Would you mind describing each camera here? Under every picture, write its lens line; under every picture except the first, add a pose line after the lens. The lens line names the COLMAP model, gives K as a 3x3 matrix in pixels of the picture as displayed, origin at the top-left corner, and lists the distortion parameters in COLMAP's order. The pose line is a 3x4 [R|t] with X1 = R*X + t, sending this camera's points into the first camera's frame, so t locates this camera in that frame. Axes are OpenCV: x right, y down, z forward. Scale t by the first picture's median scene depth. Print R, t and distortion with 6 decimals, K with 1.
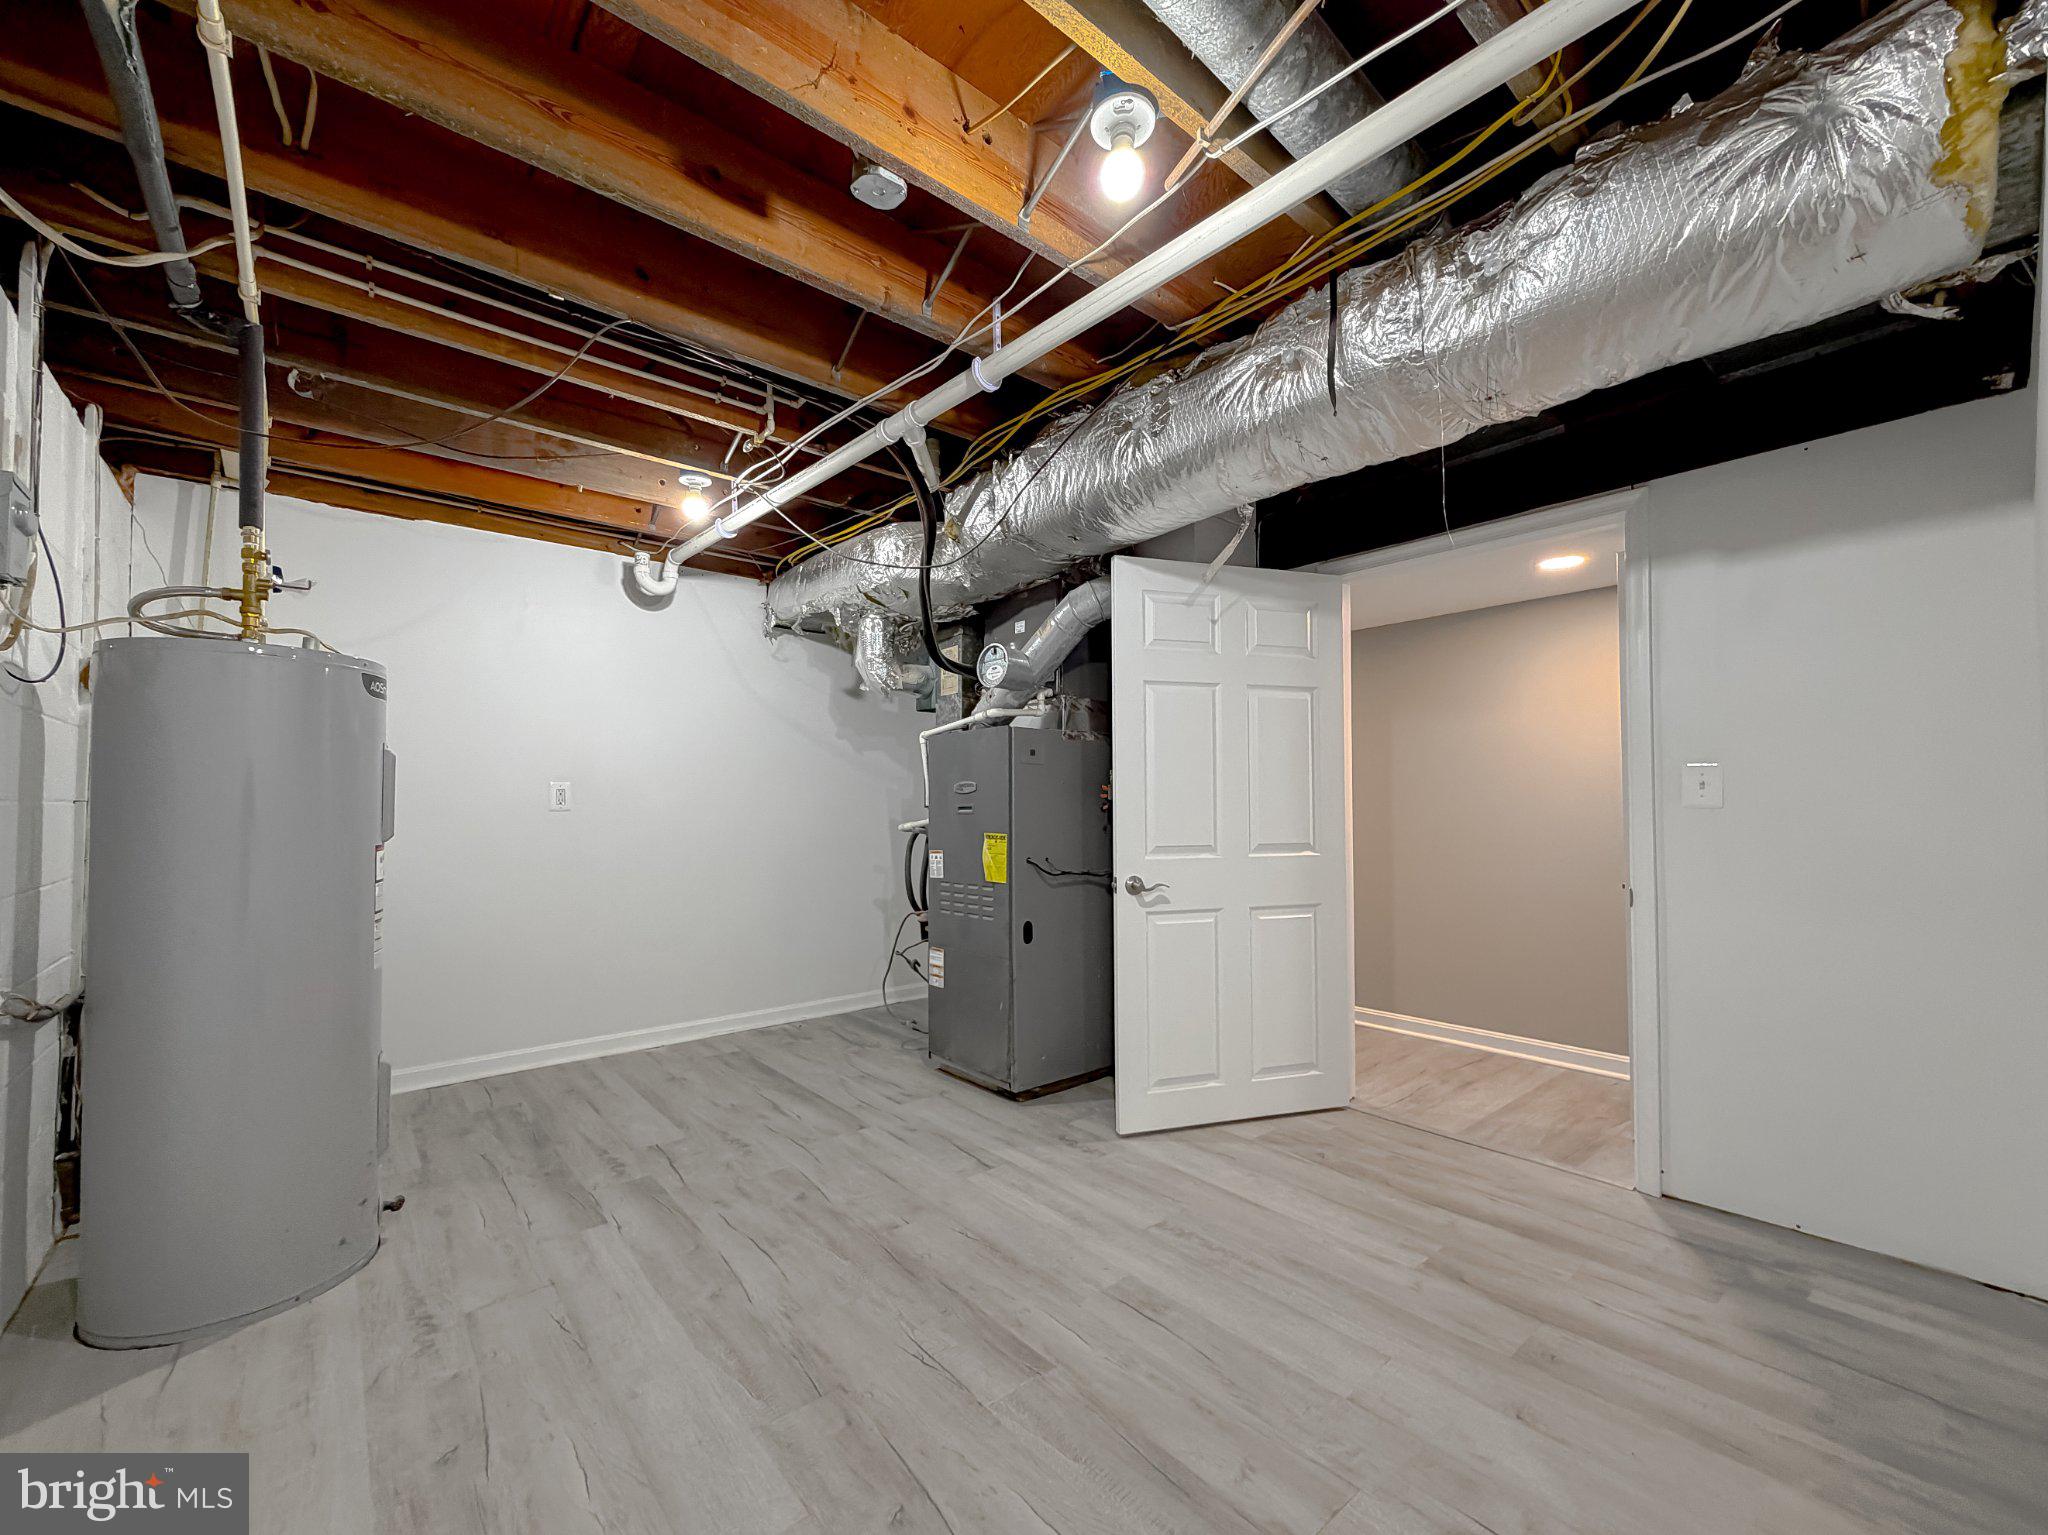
lens RADIAL K [[828.2, 0, 1024.0], [0, 828.2, 784.9], [0, 0, 1]] dist [-0.000356, -0.000681]
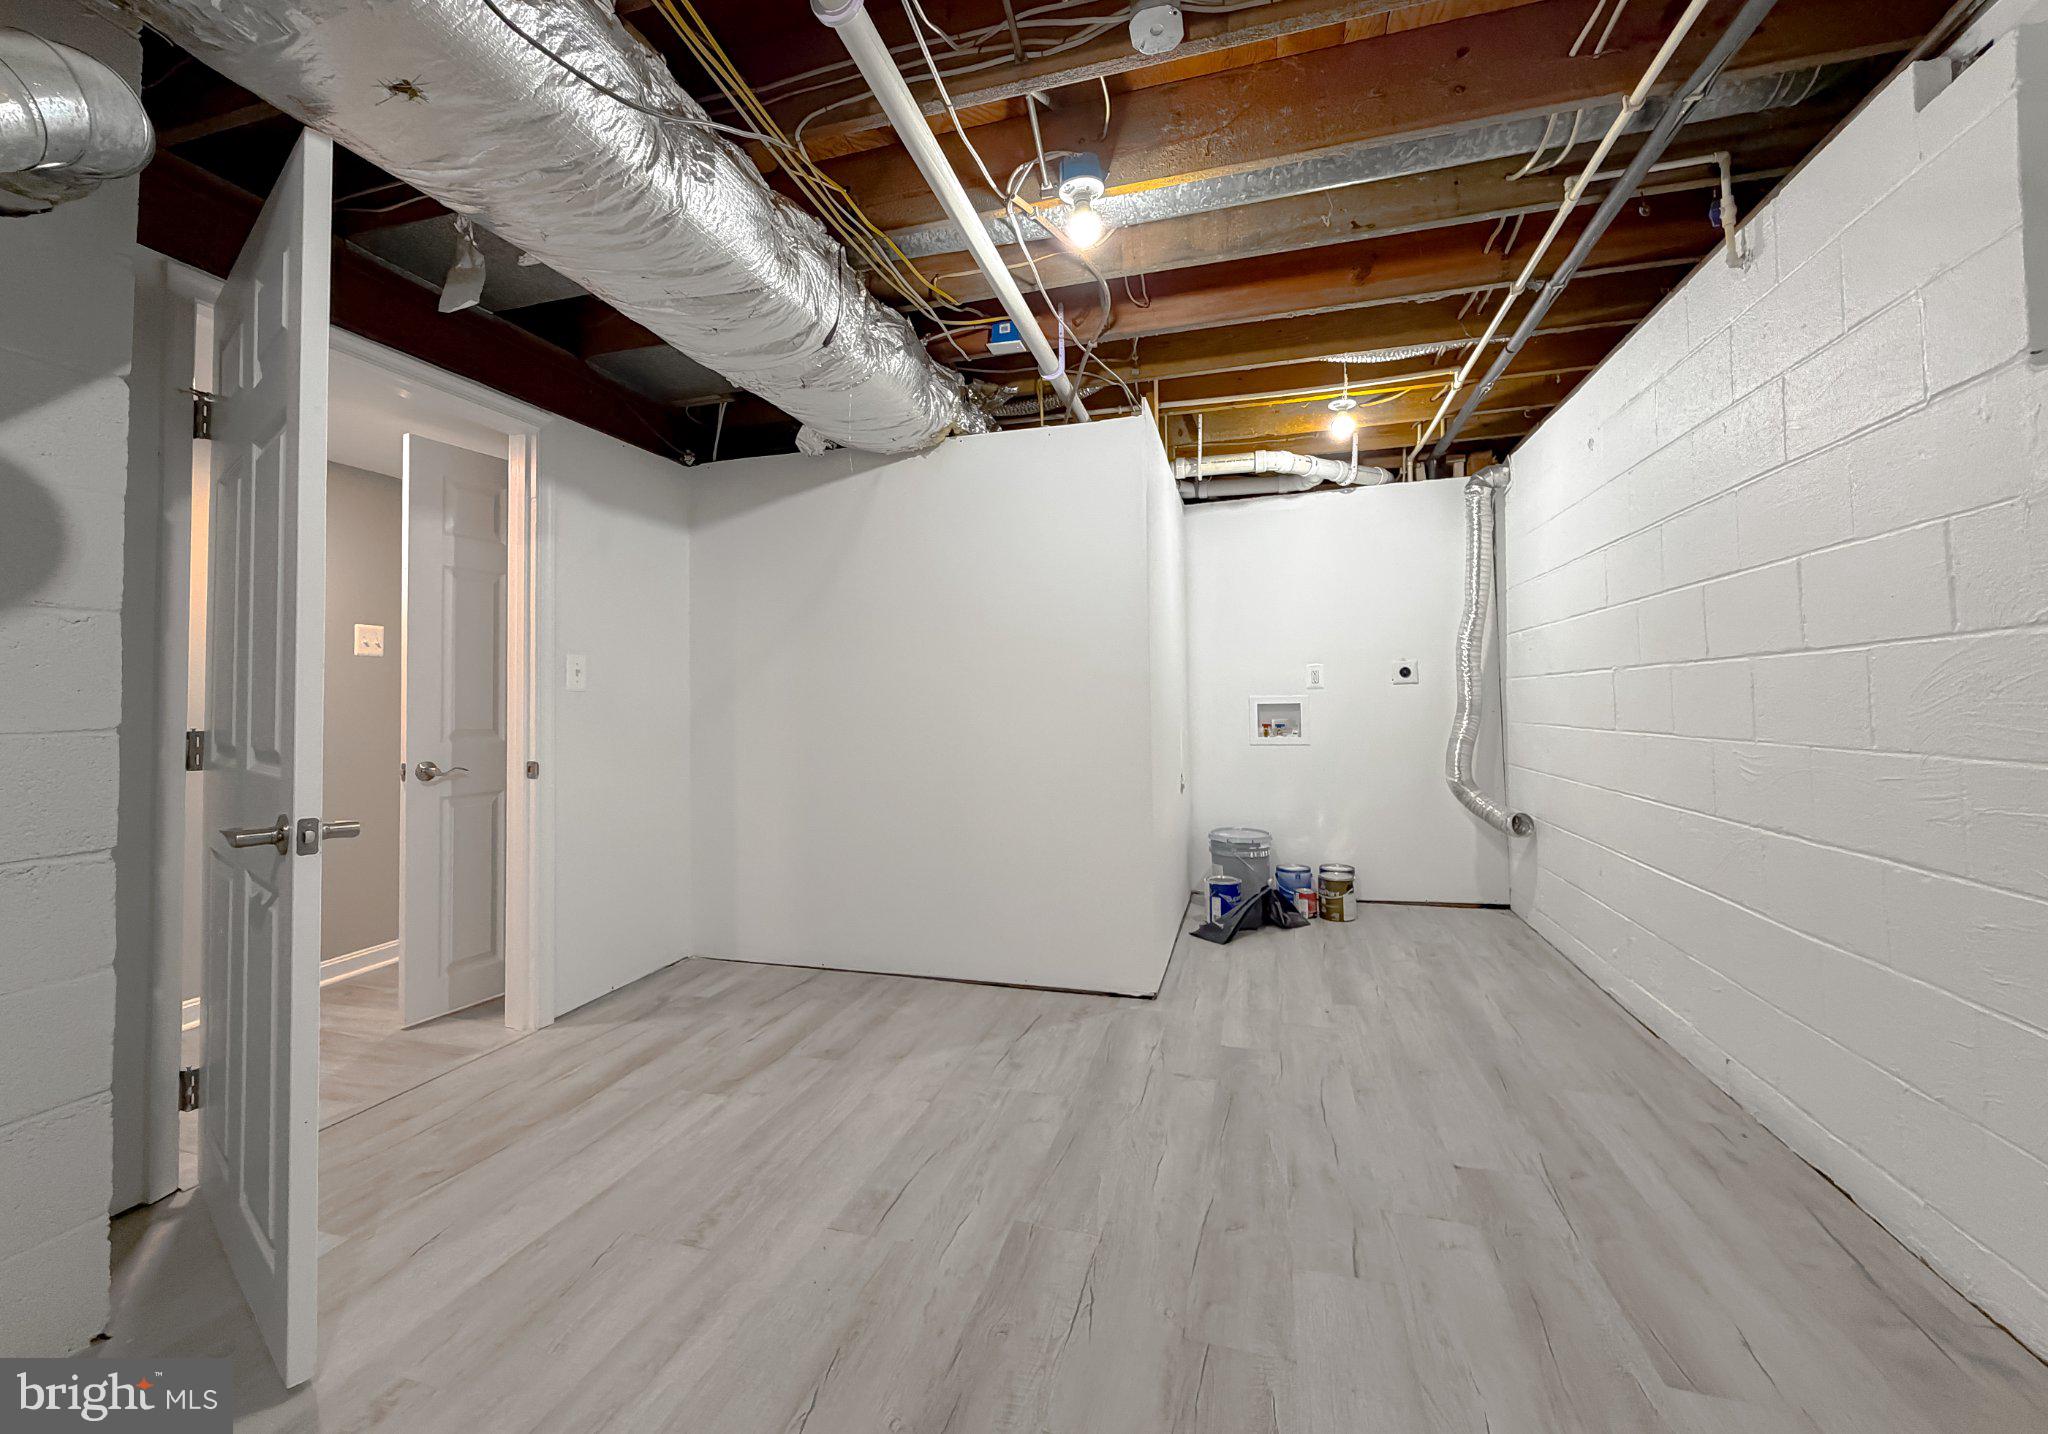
lens RADIAL K [[825.1, 0, 1015.5], [0, 825.1, 677.6], [0, 0, 1]] dist [-0.001007, 0.000359]
pose [[-0.541954, 0.035976, 0.839638, -0.689458], [-0.006057, 0.998890, -0.046709, 0.072143], [-0.840386, -0.030400, -0.541135, 1.298487]]
